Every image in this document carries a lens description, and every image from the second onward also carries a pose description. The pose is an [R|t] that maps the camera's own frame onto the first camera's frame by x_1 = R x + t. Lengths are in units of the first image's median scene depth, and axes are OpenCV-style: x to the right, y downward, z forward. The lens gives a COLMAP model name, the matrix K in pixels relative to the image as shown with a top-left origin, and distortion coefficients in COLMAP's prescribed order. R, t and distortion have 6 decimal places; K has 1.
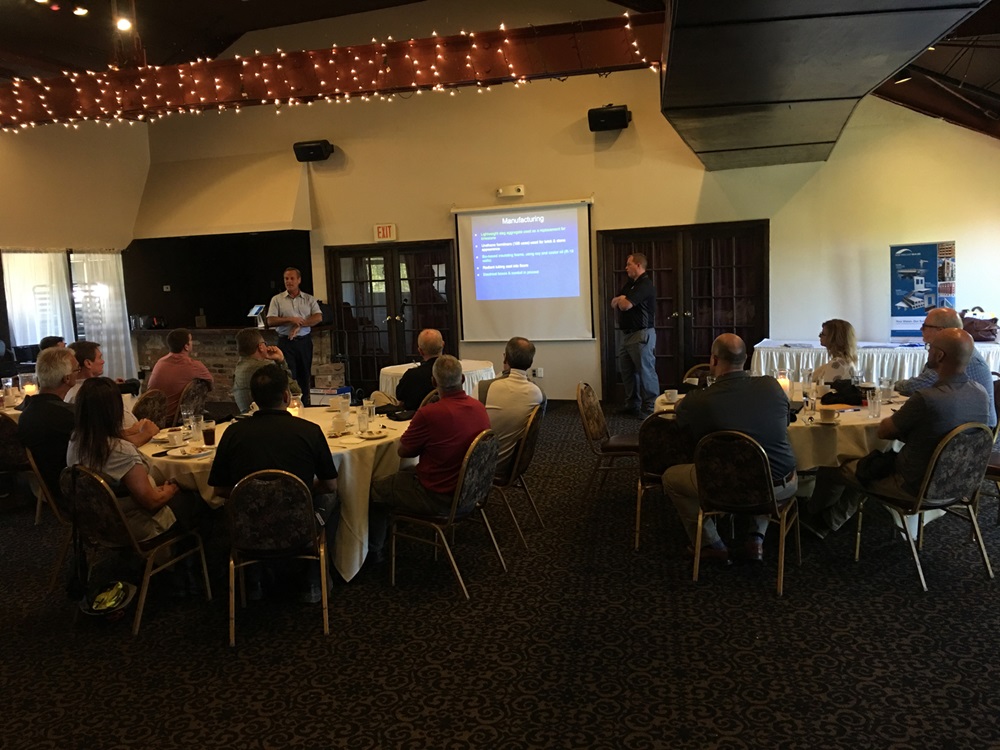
lens RADIAL K [[836.1, 0, 499.5], [0, 836.1, 361.9], [0, 0, 1]] dist [0.079575, -0.092651]
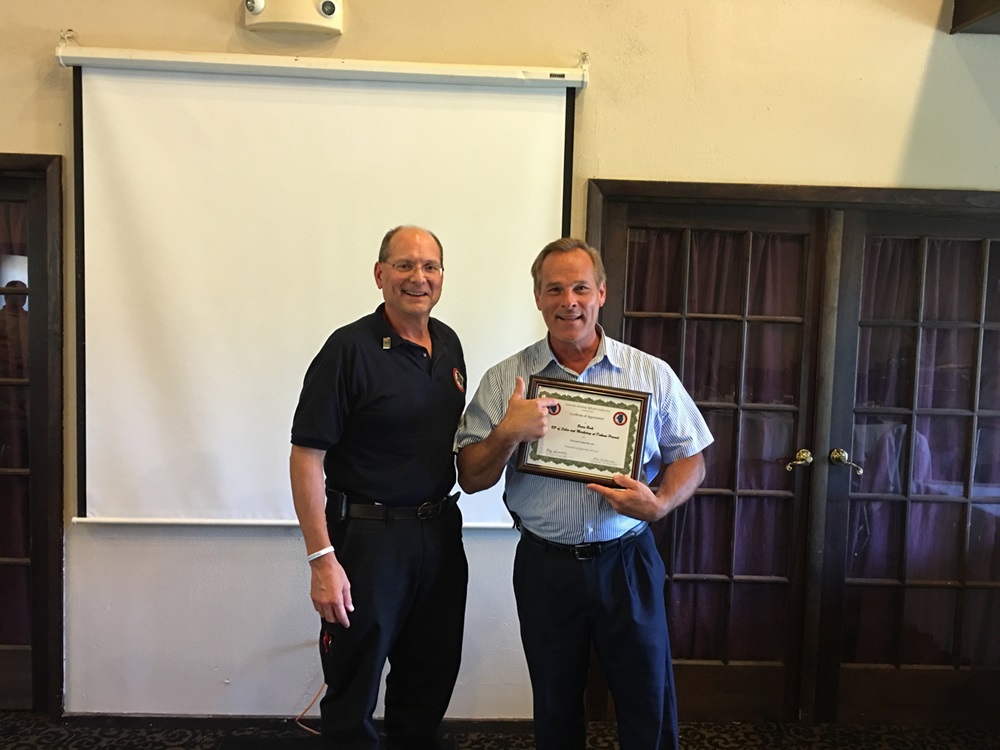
lens RADIAL K [[836.1, 0, 499.5], [0, 836.1, 361.9], [0, 0, 1]] dist [0.079575, -0.092651]
pose [[0.911980, 0.047252, 0.407504, -0.036479], [-0.030659, 0.998417, -0.047158, -0.073723], [-0.409087, 0.030514, 0.911985, 0.731072]]
